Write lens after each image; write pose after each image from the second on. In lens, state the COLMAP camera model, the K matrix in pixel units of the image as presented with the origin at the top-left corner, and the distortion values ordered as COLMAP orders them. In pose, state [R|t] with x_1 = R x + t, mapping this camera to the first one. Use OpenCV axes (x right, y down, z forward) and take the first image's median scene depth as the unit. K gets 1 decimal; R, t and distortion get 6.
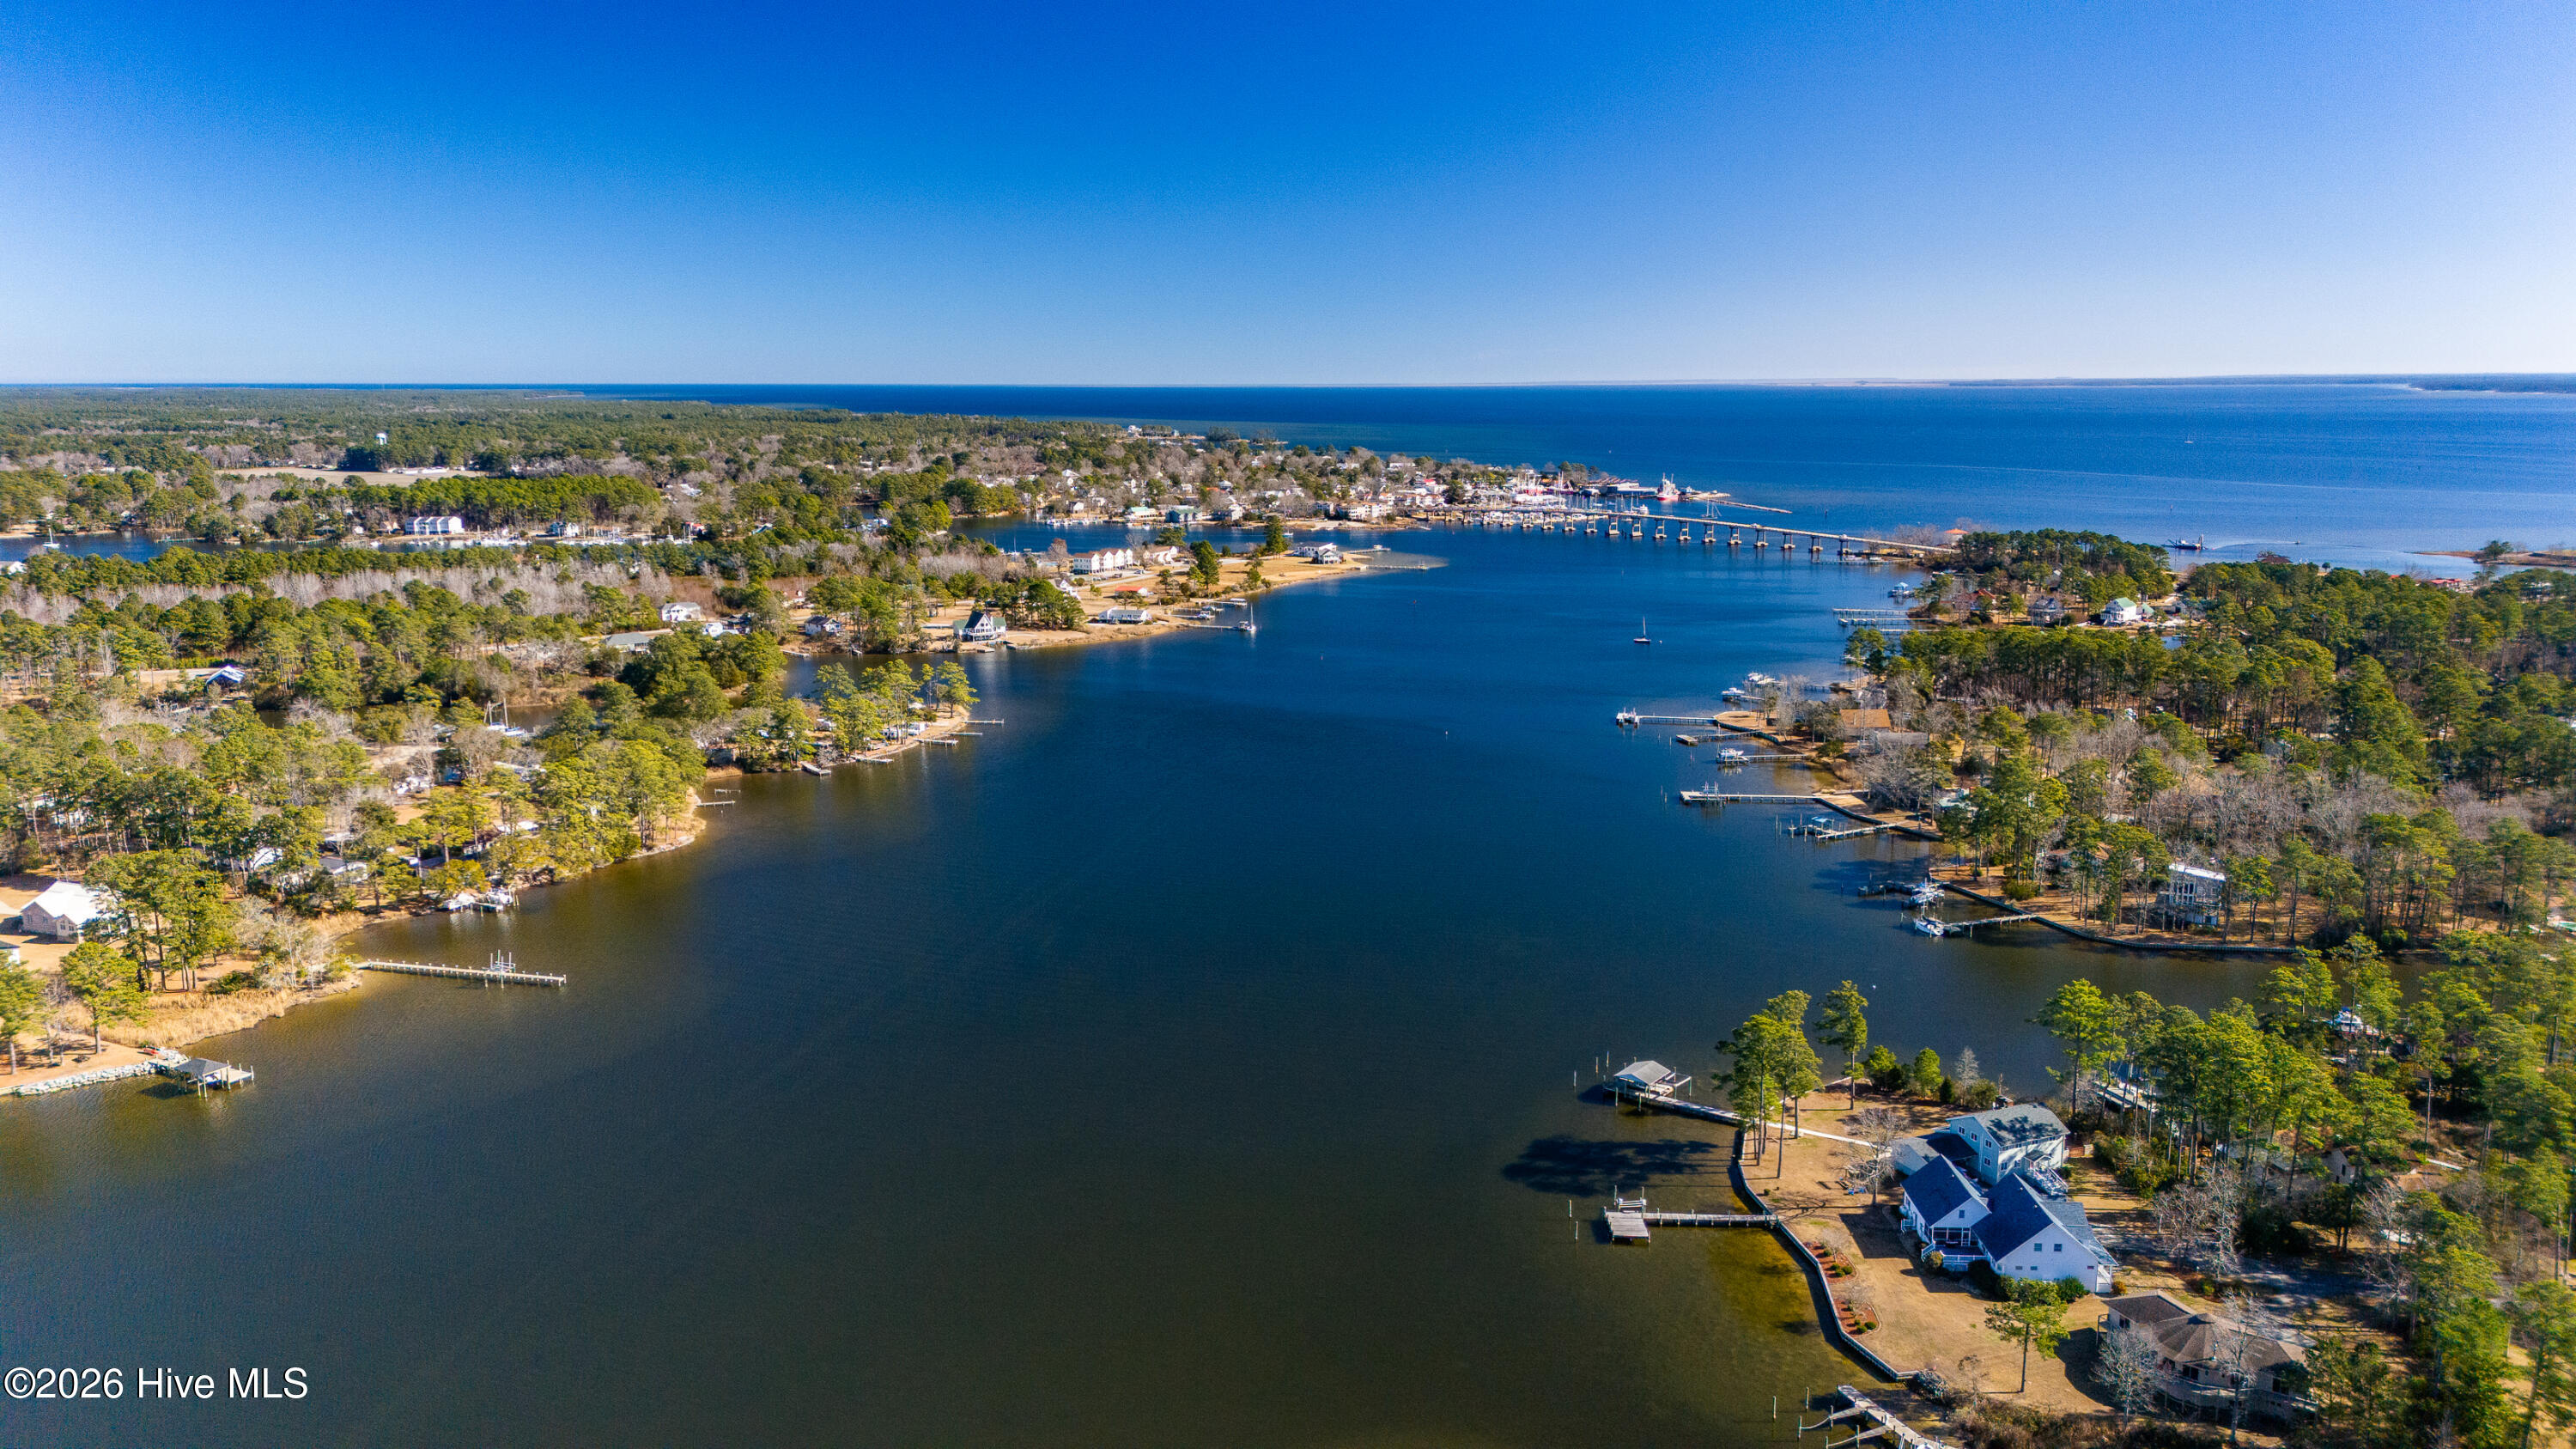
lens RADIAL K [[1914.4, 0, 1270.6], [0, 1914.4, 734.8], [0, 0, 1]] dist [0.078986, -0.070433]
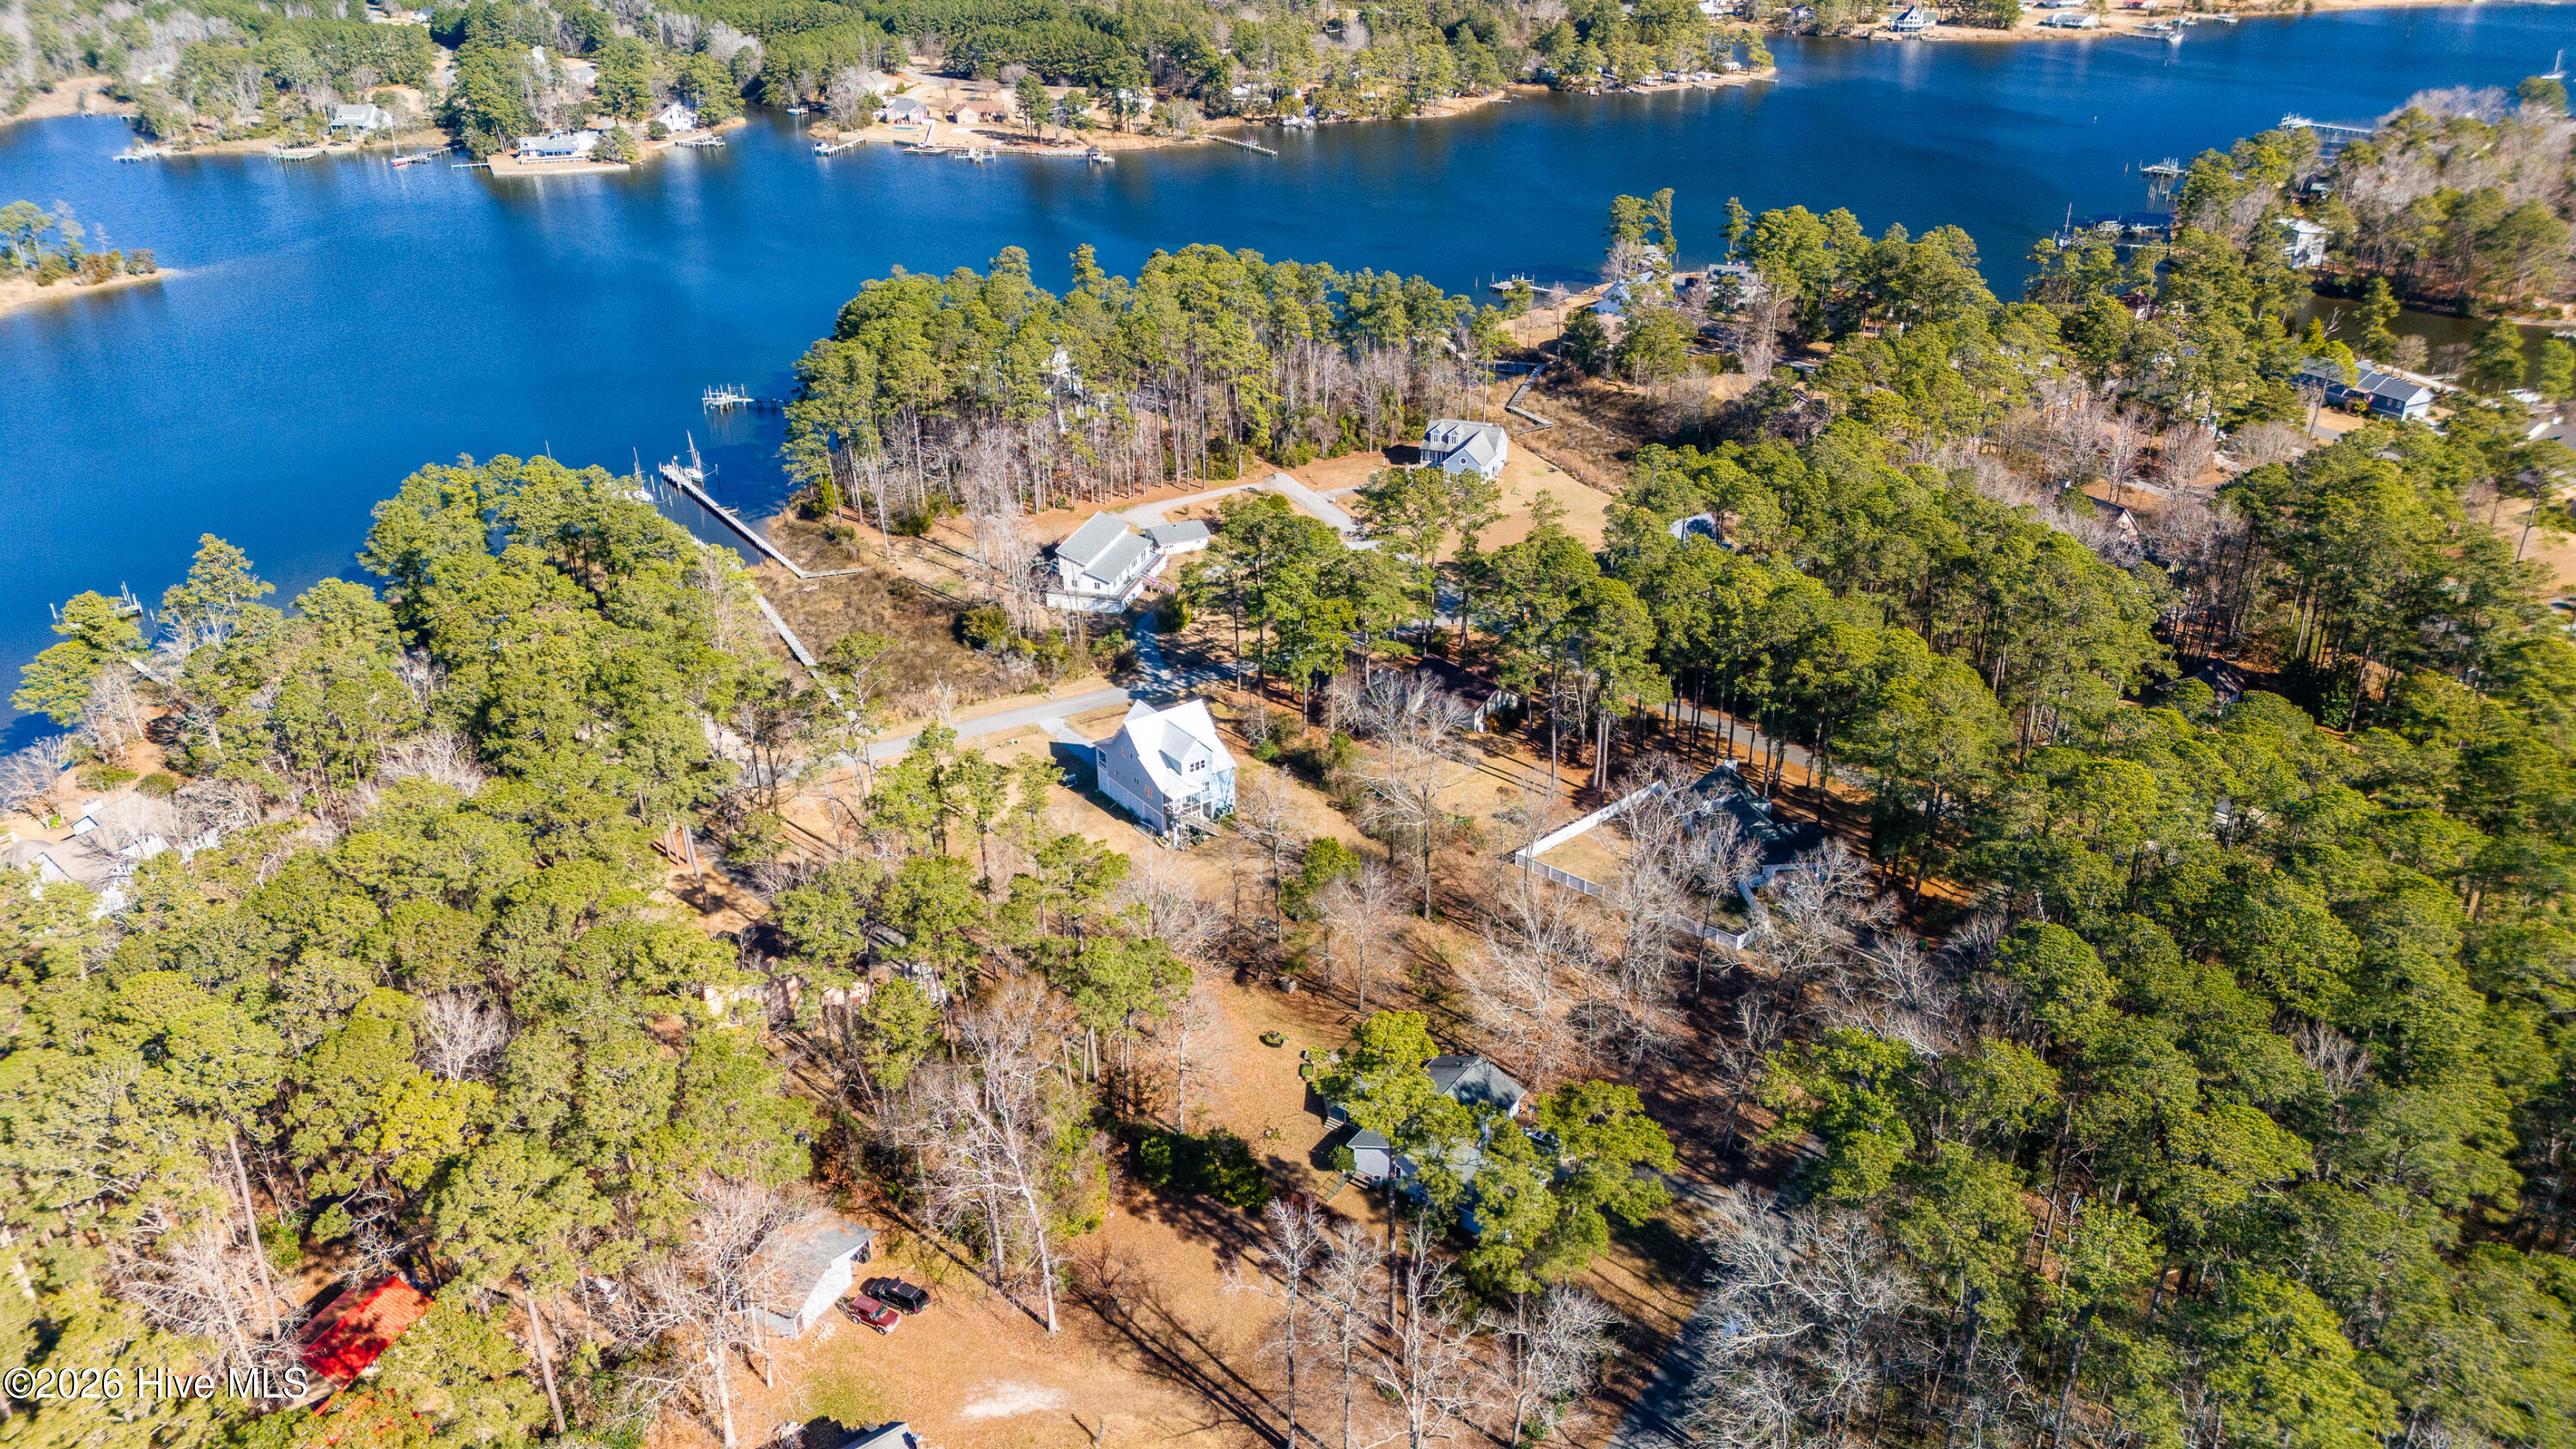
lens RADIAL K [[1914.4, 0, 1308.9], [0, 1914.4, 712.2], [0, 0, 1]] dist [0.078986, -0.070433]
pose [[0.723633, 0.291316, -0.625692, 0.326863], [-0.118469, 0.945529, 0.303216, 0.021069], [0.679942, -0.145292, 0.718728, -0.128435]]
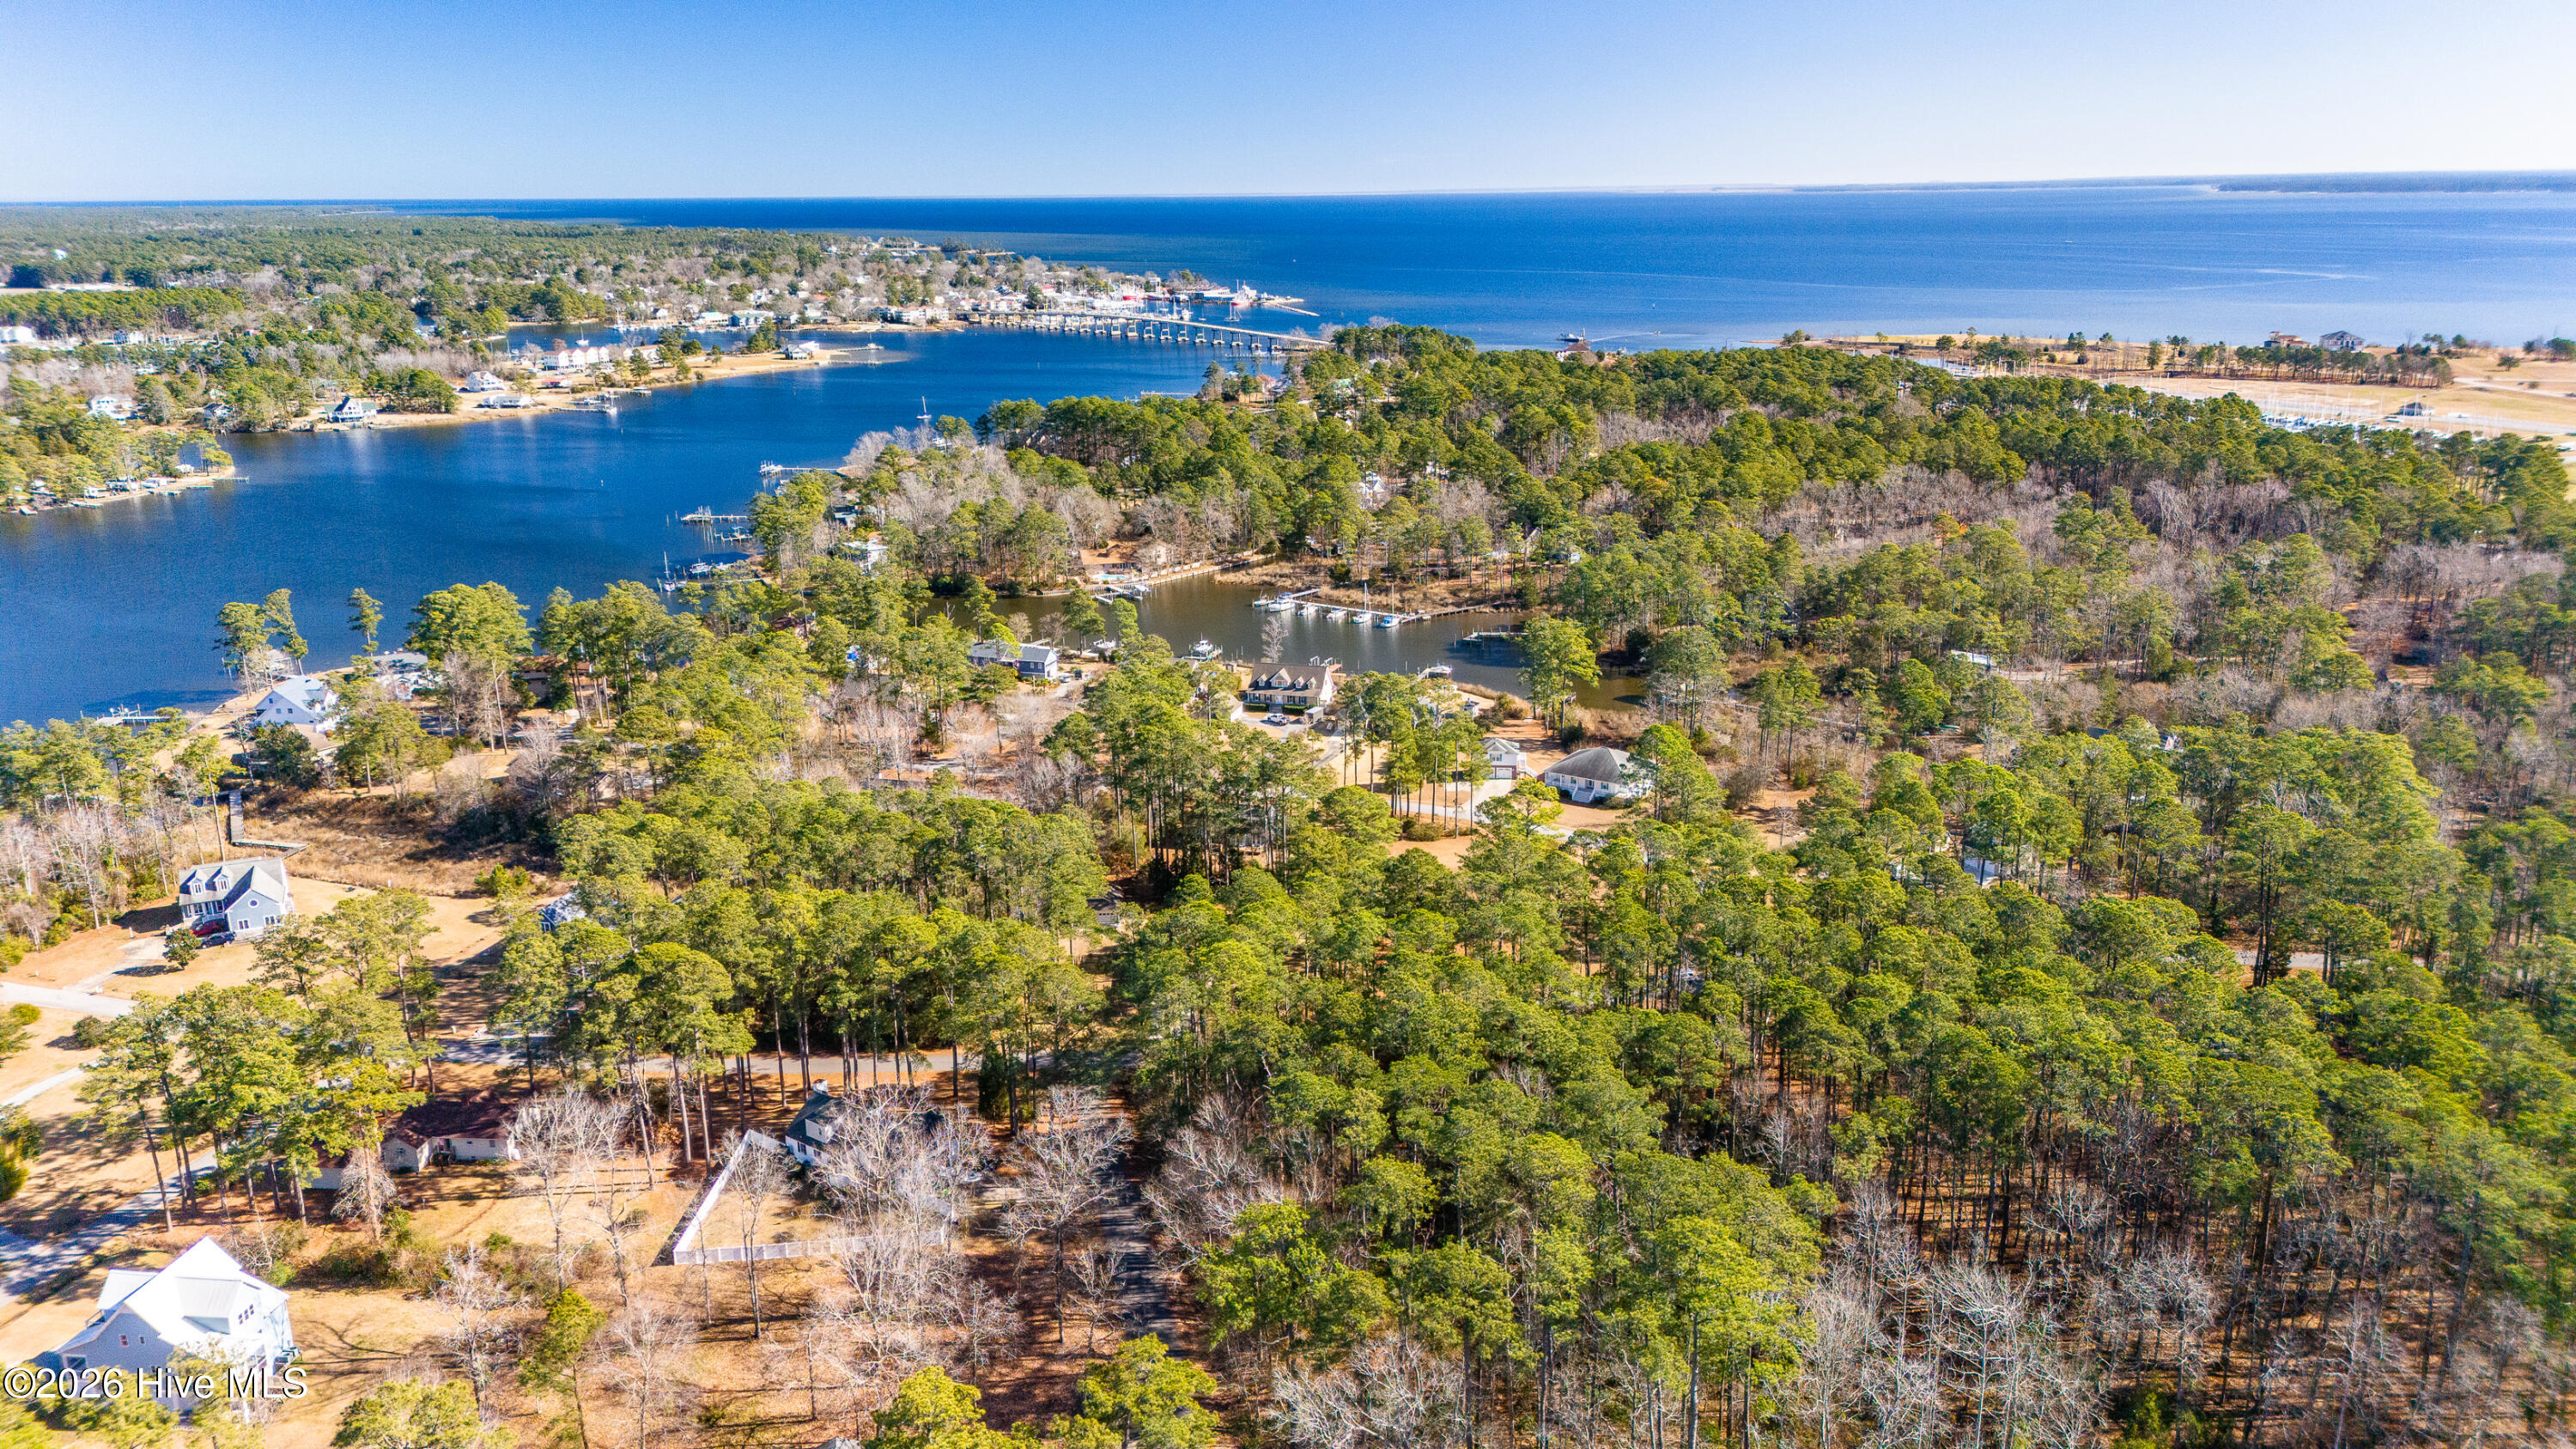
lens RADIAL K [[1914.4, 0, 1289.4], [0, 1914.4, 686.3], [0, 0, 1]] dist [0.078986, -0.070433]
pose [[0.998187, -0.023297, 0.055498, 0.253754], [0.019373, 0.997343, 0.070222, 0.028970], [-0.056987, -0.069019, 0.995986, -0.166130]]
